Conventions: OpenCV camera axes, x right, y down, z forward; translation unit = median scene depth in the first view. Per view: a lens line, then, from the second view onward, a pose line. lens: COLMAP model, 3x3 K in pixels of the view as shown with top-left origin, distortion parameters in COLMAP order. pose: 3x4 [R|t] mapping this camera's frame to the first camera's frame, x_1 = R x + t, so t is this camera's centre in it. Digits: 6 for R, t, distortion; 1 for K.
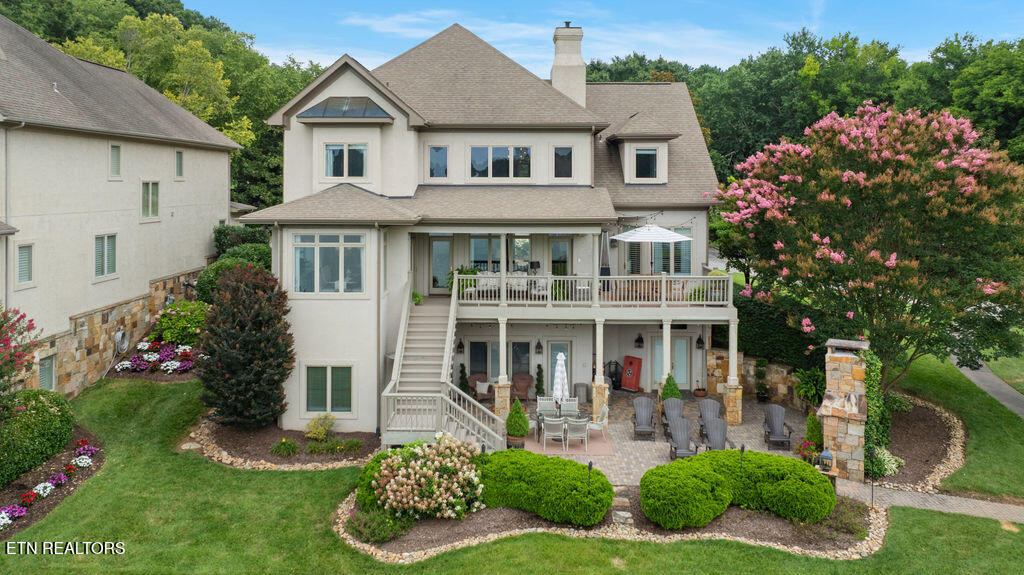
lens RADIAL K [[736.7, 0, 512.0], [0, 736.7, 287.5], [0, 0, 1]] dist [-0.005968, -0.000168]
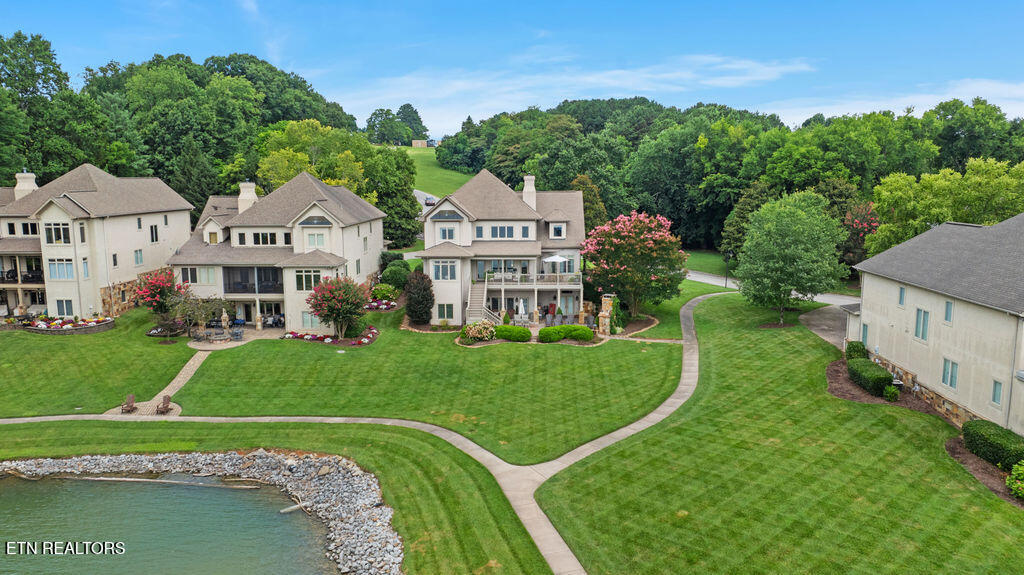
lens RADIAL K [[736.7, 0, 512.0], [0, 736.7, 287.5], [0, 0, 1]] dist [-0.005968, -0.000168]
pose [[0.999681, -0.005045, -0.024766, 0.092550], [0.005187, 0.999970, 0.005686, 0.020459], [0.024737, -0.005813, 0.999677, -1.839445]]
